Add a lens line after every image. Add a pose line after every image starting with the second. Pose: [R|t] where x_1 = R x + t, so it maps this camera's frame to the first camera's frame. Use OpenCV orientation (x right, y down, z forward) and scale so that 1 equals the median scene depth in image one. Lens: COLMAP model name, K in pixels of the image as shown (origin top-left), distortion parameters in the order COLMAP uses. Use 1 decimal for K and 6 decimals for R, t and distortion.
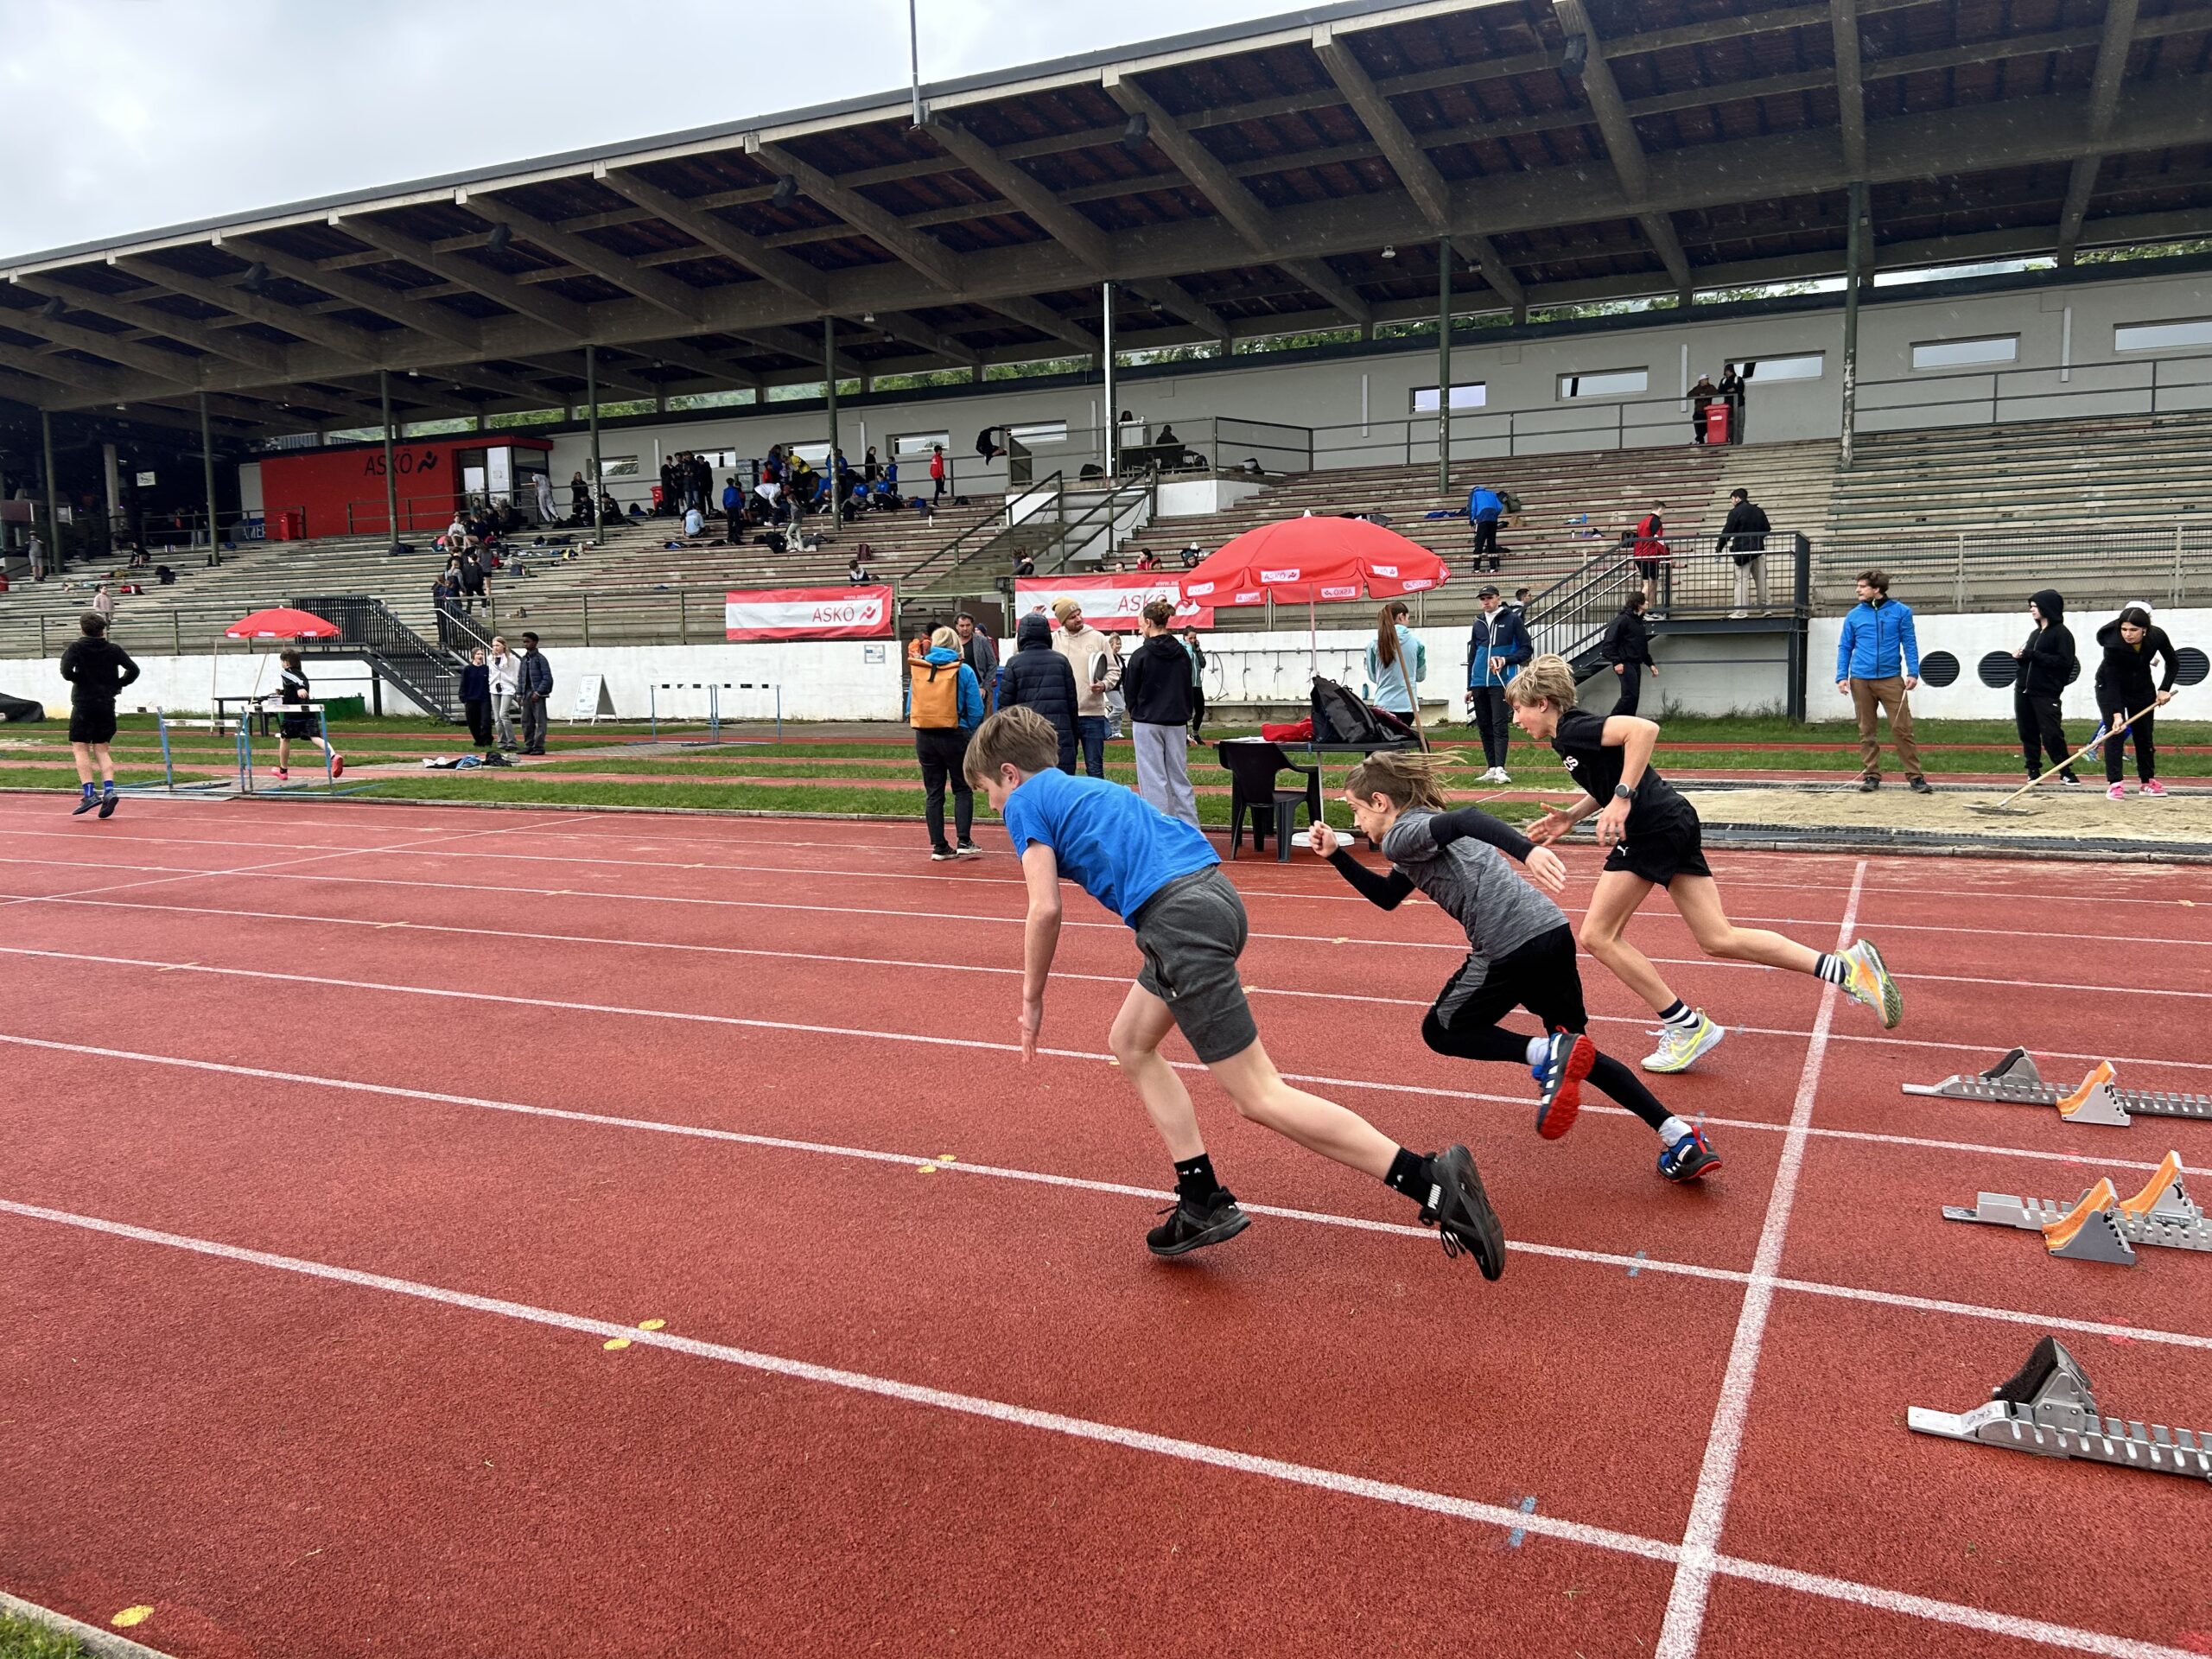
lens RADIAL K [[1659.8, 0, 1103.8], [0, 1659.8, 867.9], [0, 0, 1]] dist [0.063694, -0.075363]
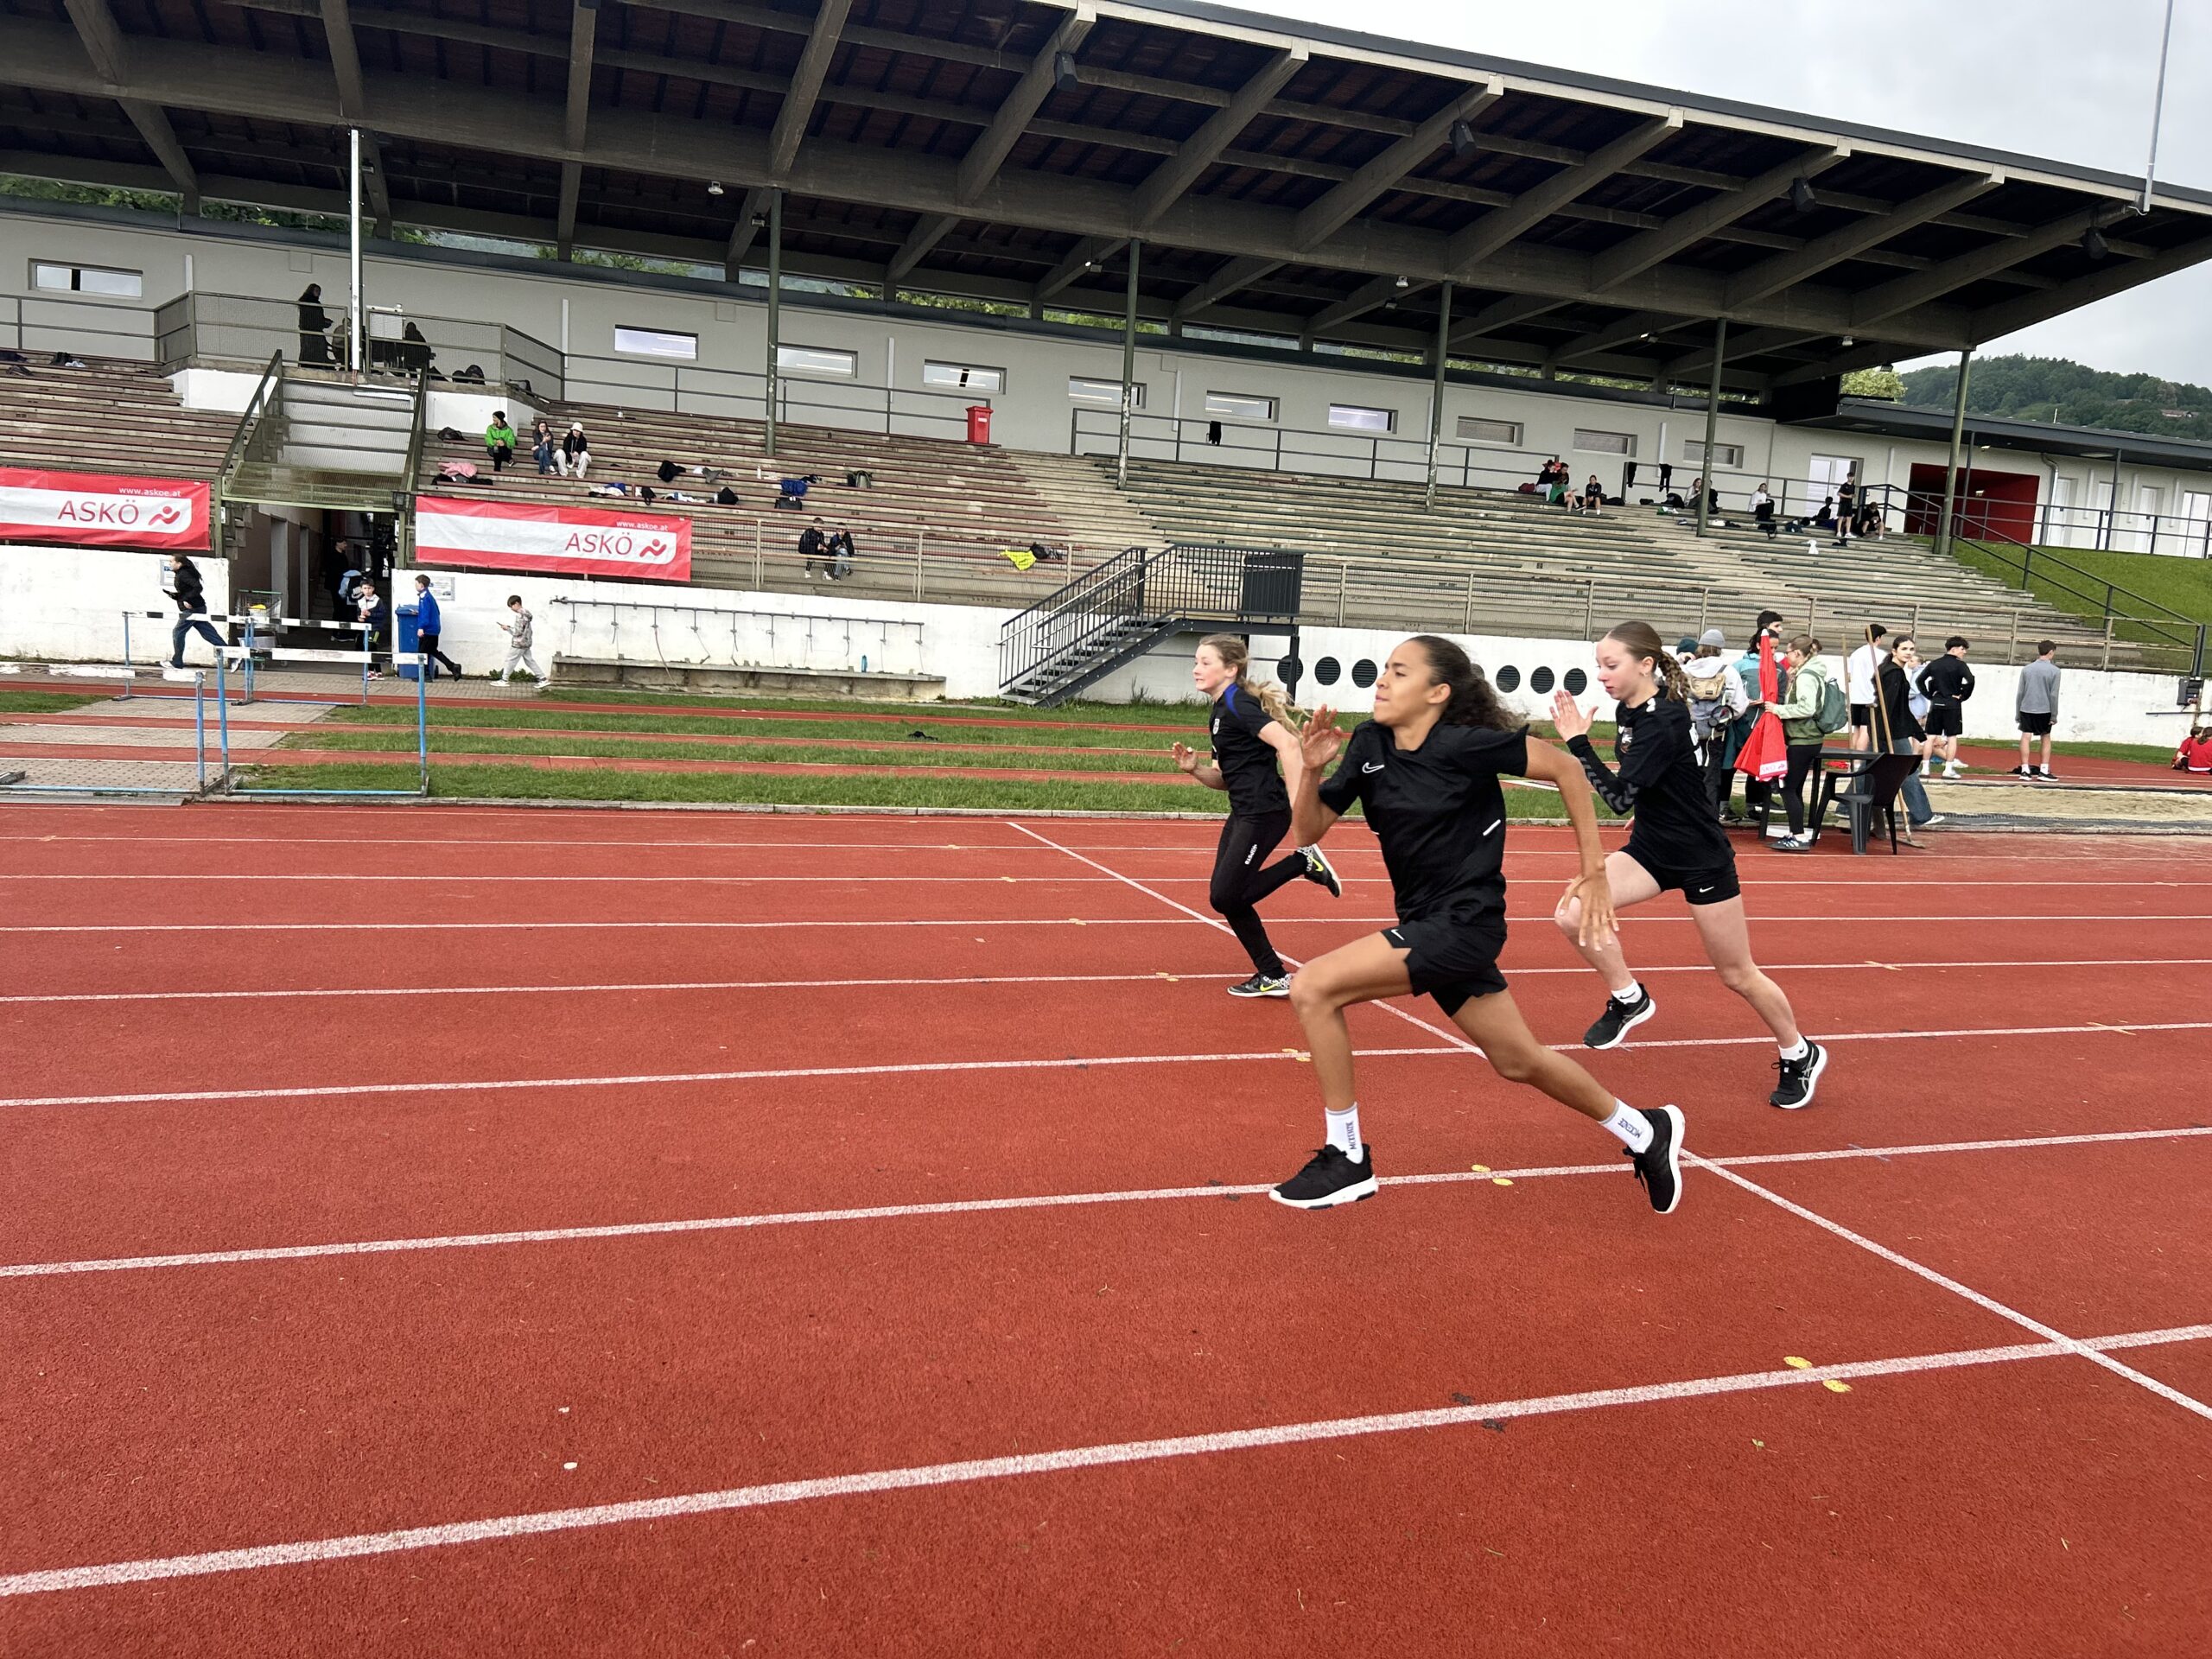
lens RADIAL K [[1676.3, 0, 1094.2], [0, 1676.3, 843.0], [0, 0, 1]] dist [0.061474, -0.062222]
pose [[0.704258, -0.032570, 0.709197, -0.383048], [0.023531, 0.999469, 0.022533, -0.017394], [-0.709554, 0.000819, 0.704651, 0.187304]]
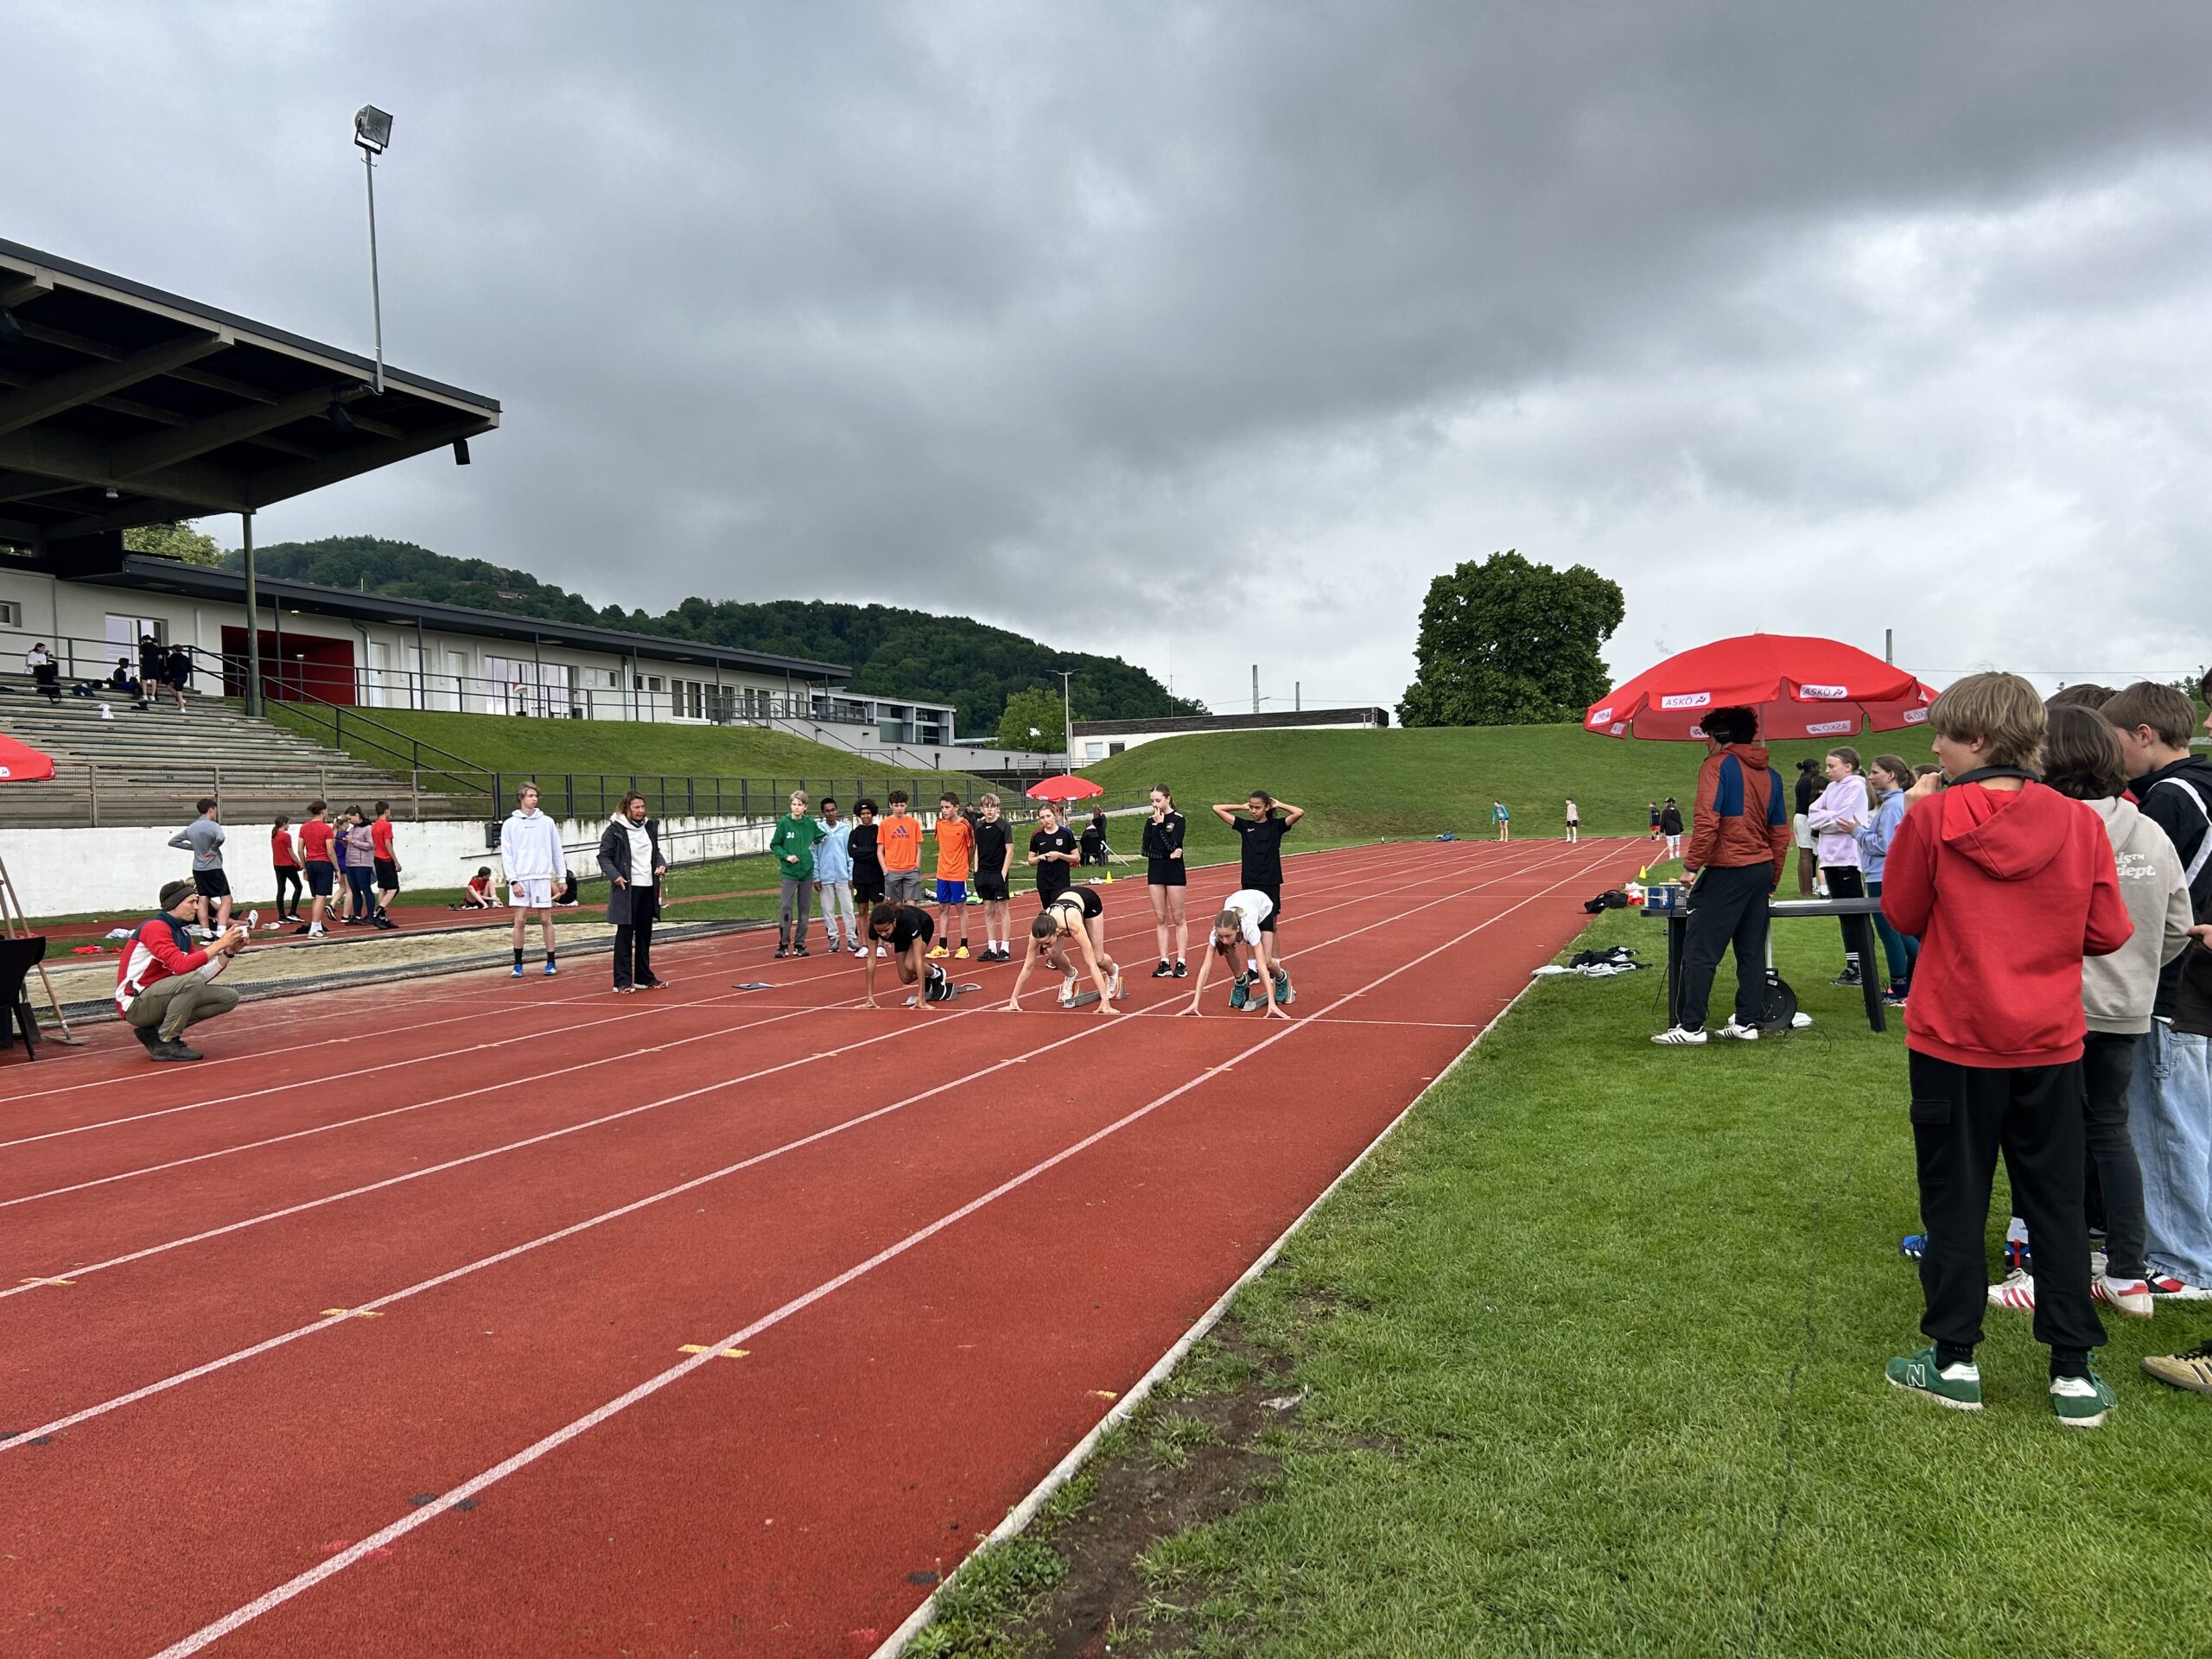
lens RADIAL K [[1659.8, 0, 1103.8], [0, 1659.8, 867.9], [0, 0, 1]] dist [0.063694, -0.075363]
pose [[-0.098740, -0.010762, 0.995055, -0.314119], [0.159547, 0.986835, 0.026505, -0.013803], [-0.982240, 0.161375, -0.095723, 0.157102]]
